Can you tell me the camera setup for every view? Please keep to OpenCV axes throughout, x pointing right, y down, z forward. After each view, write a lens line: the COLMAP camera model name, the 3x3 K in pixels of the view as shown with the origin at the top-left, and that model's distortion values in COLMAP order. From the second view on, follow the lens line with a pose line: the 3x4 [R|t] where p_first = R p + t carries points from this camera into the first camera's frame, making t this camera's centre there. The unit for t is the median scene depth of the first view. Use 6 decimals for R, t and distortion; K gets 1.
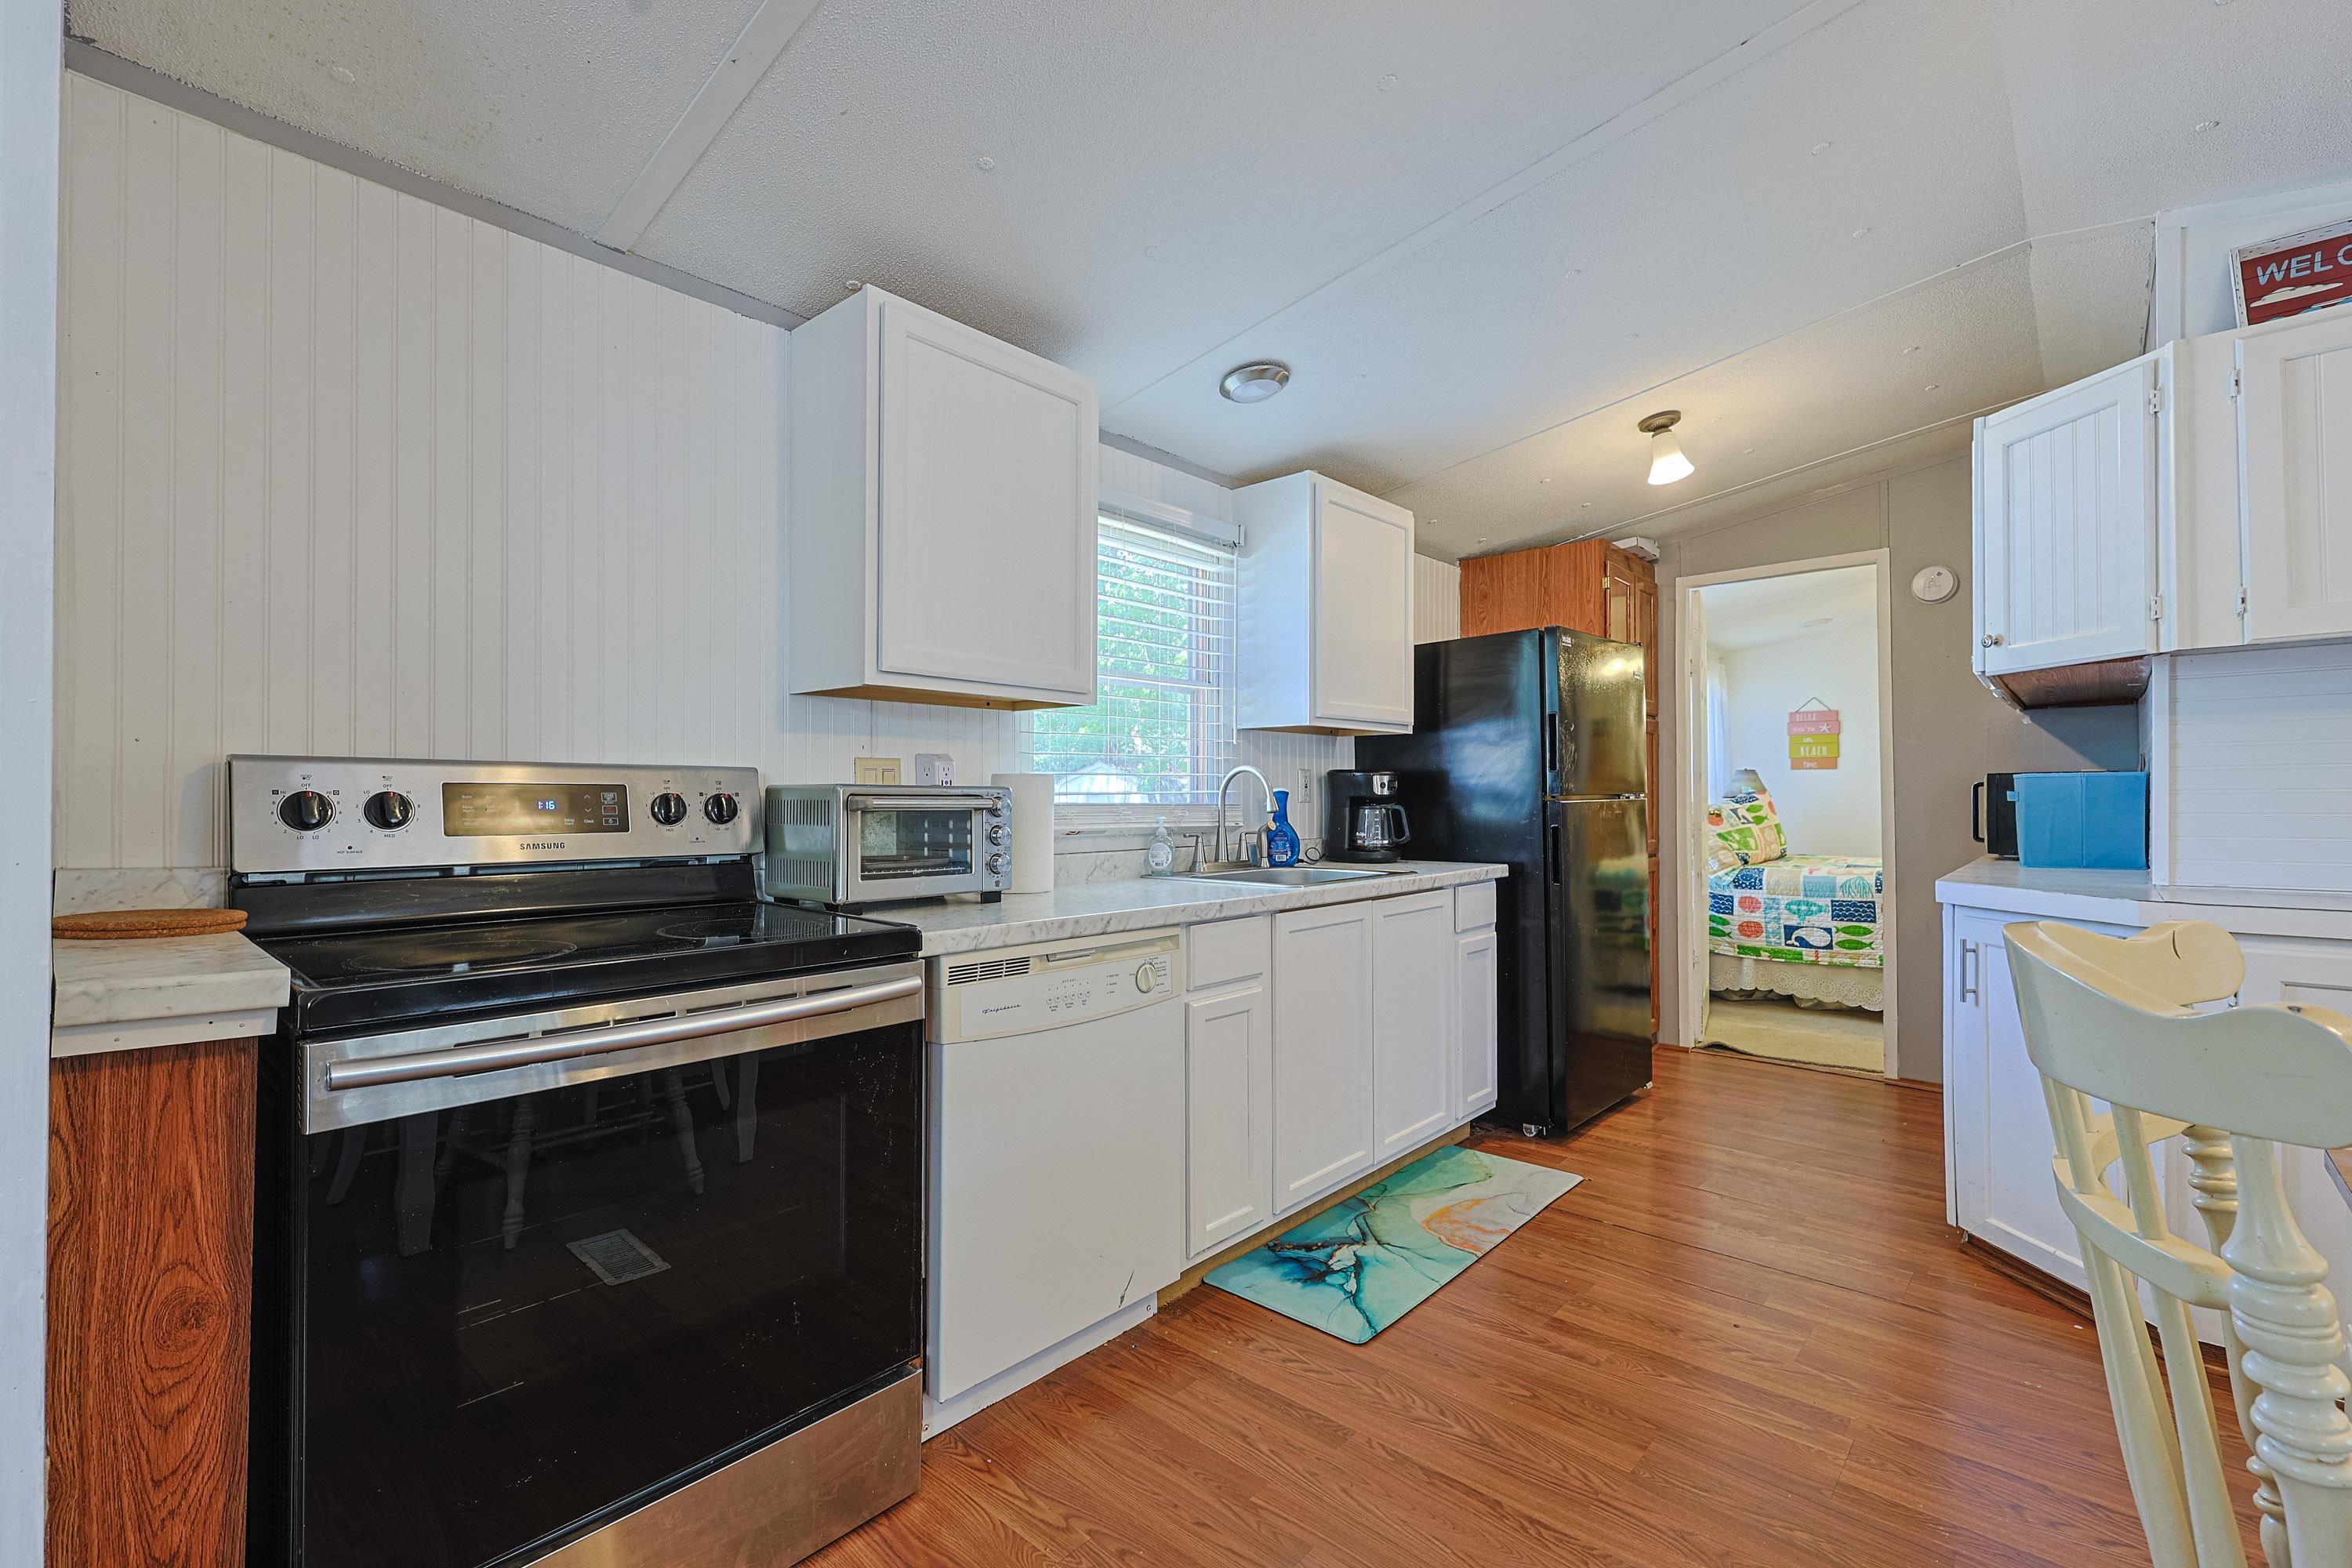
lens RADIAL K [[1021.7, 0, 1213.0], [0, 1021.7, 785.9], [0, 0, 1]] dist [0.000606, 0.000130]
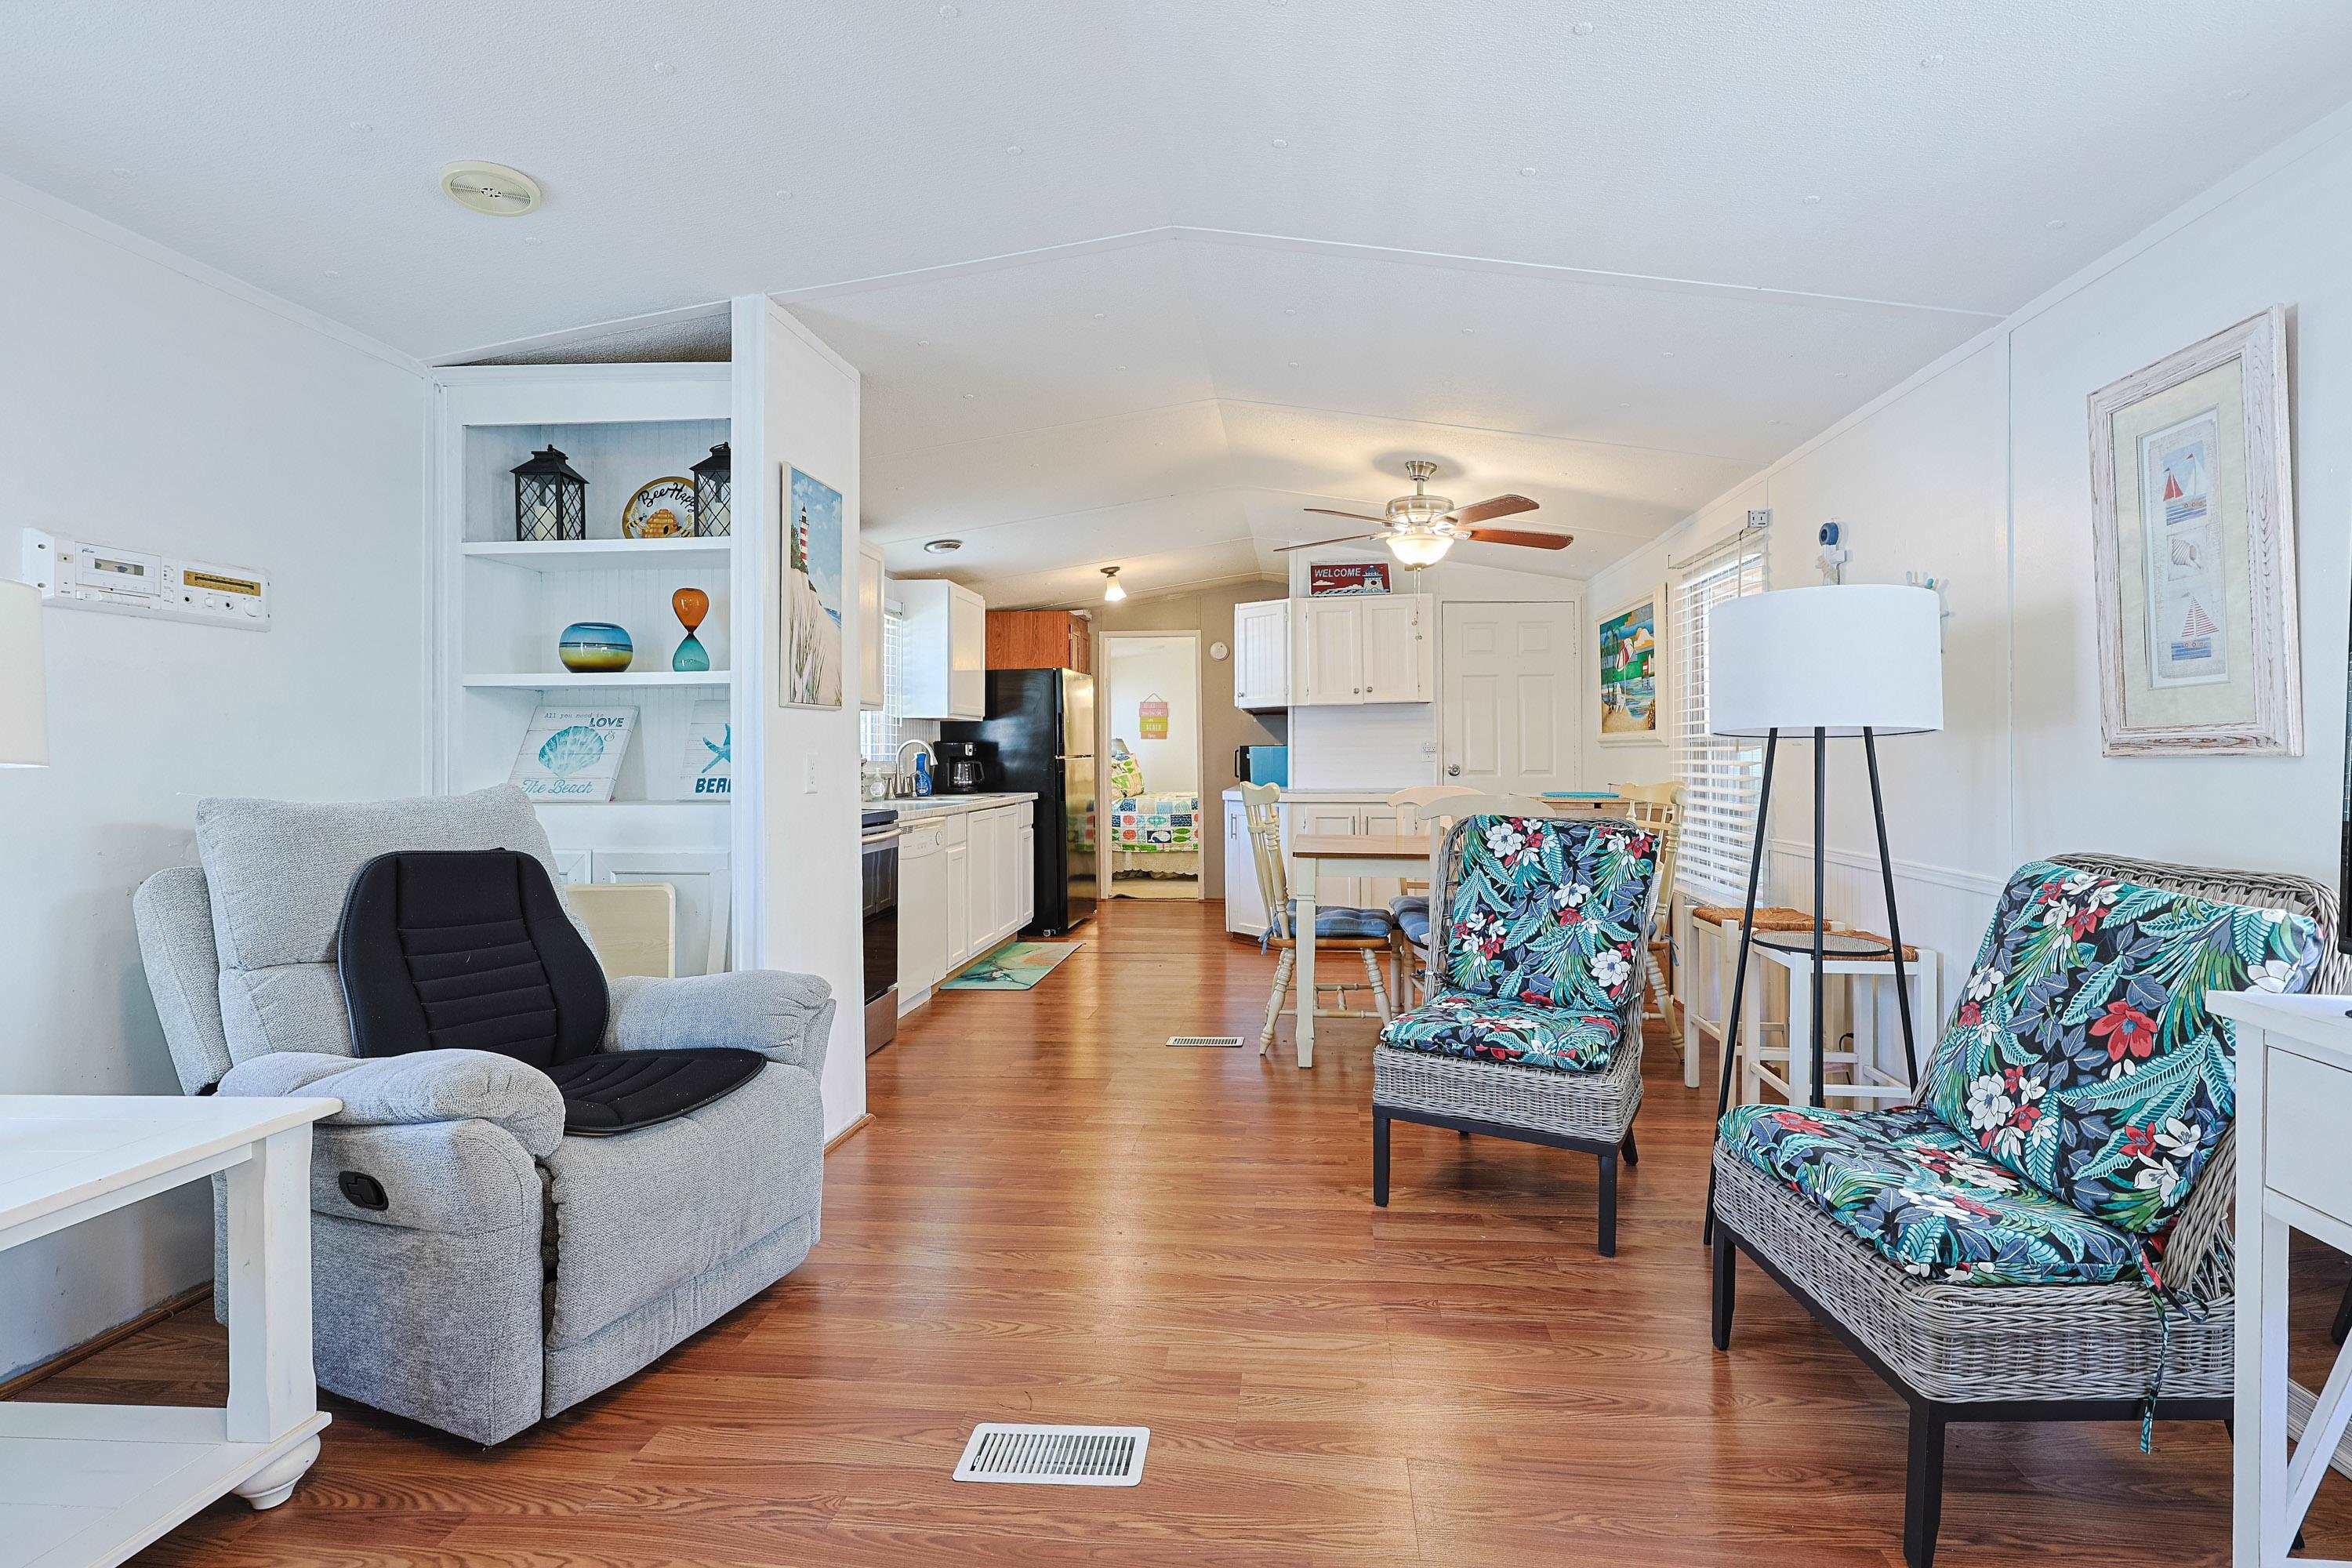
lens RADIAL K [[1045.3, 0, 1216.9], [0, 1045.3, 758.2], [0, 0, 1]] dist [0.001118, 0.000119]
pose [[0.813098, -0.003647, 0.582116, -0.386825], [-0.002688, 0.999946, 0.010019, -0.004452], [-0.582121, -0.009711, 0.813044, -0.522411]]
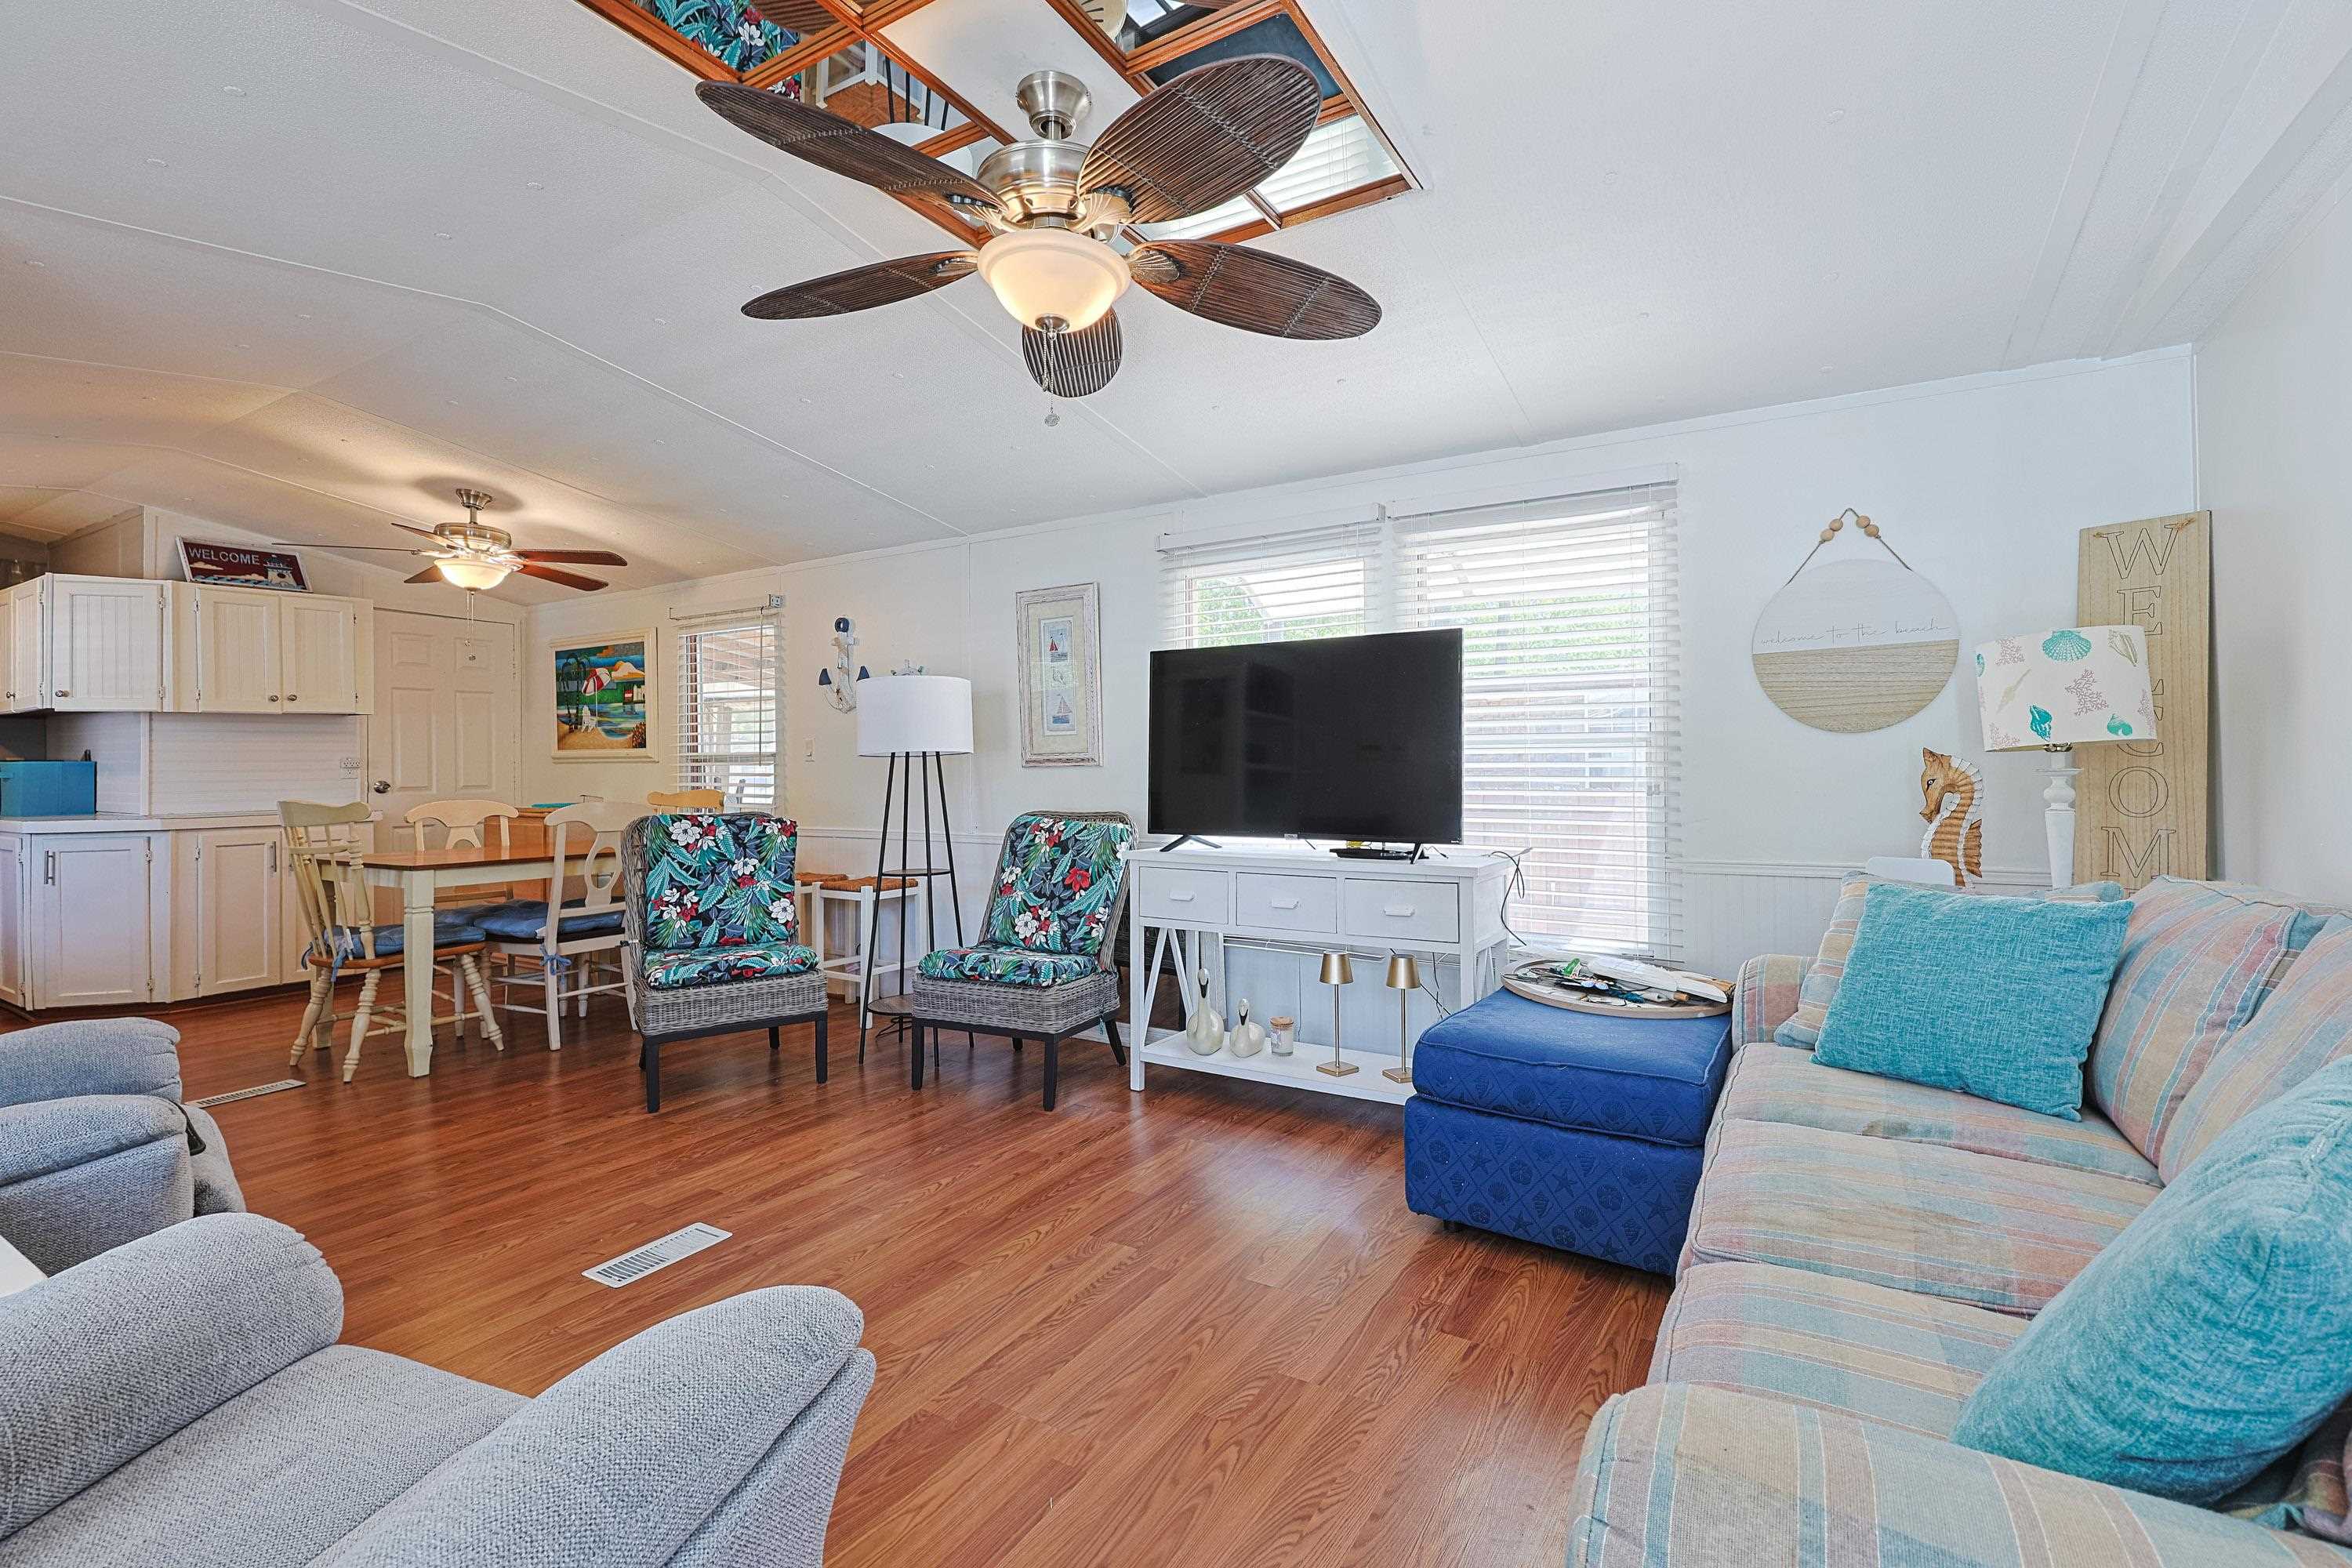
lens RADIAL K [[1037.6, 0, 1215.3], [0, 1037.6, 765.8], [0, 0, 1]] dist [-0.002009, 0.000422]
pose [[-0.178824, -0.000196, 0.983881, -0.752508], [-0.000552, 1.000000, 0.000099, -0.002940], [-0.983881, -0.000526, -0.178824, -0.386567]]
